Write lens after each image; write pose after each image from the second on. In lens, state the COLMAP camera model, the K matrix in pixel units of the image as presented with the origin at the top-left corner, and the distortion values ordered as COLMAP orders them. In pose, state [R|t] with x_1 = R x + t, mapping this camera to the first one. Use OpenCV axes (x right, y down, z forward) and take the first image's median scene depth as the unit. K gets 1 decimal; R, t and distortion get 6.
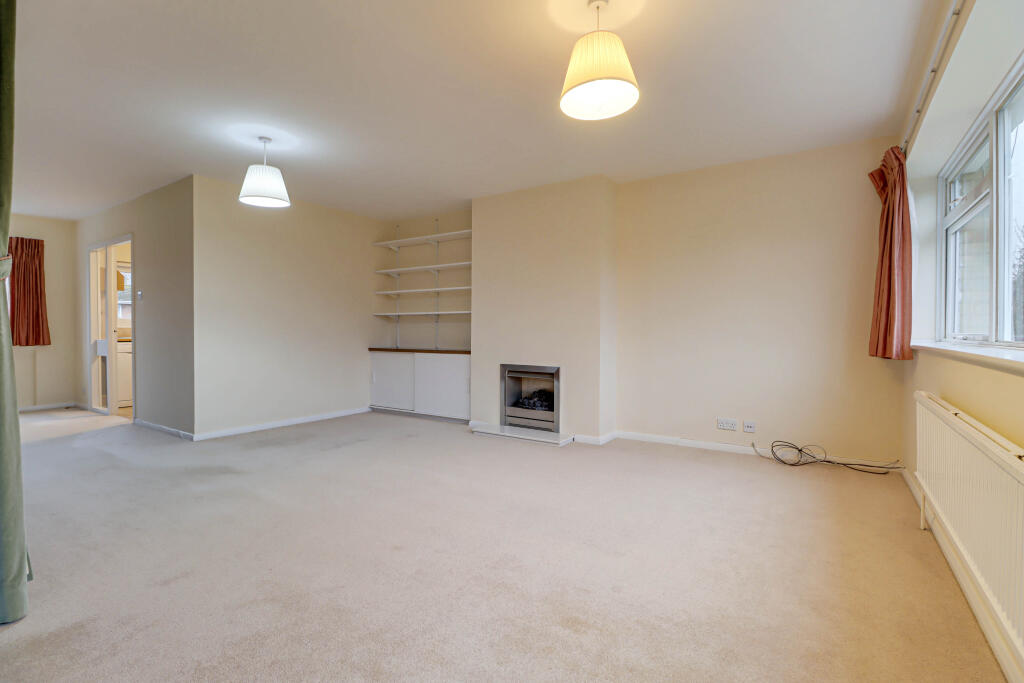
lens RADIAL K [[480.7, 0, 510.6], [0, 480.7, 334.4], [0, 0, 1]] dist [-0.001049, -0.012123]
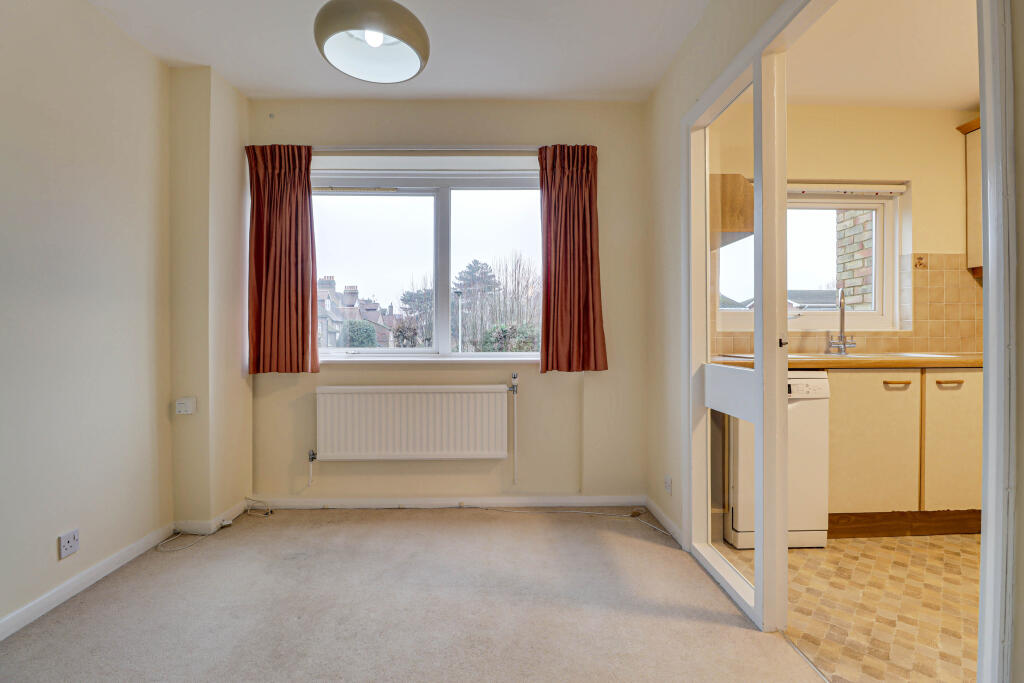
lens RADIAL K [[480.7, 0, 510.6], [0, 480.7, 334.4], [0, 0, 1]] dist [-0.001049, -0.012123]
pose [[0.583283, -0.001554, -0.812267, -0.656302], [-0.007769, 0.999942, -0.007491, -0.008314], [0.812232, 0.010680, 0.583237, 0.663769]]
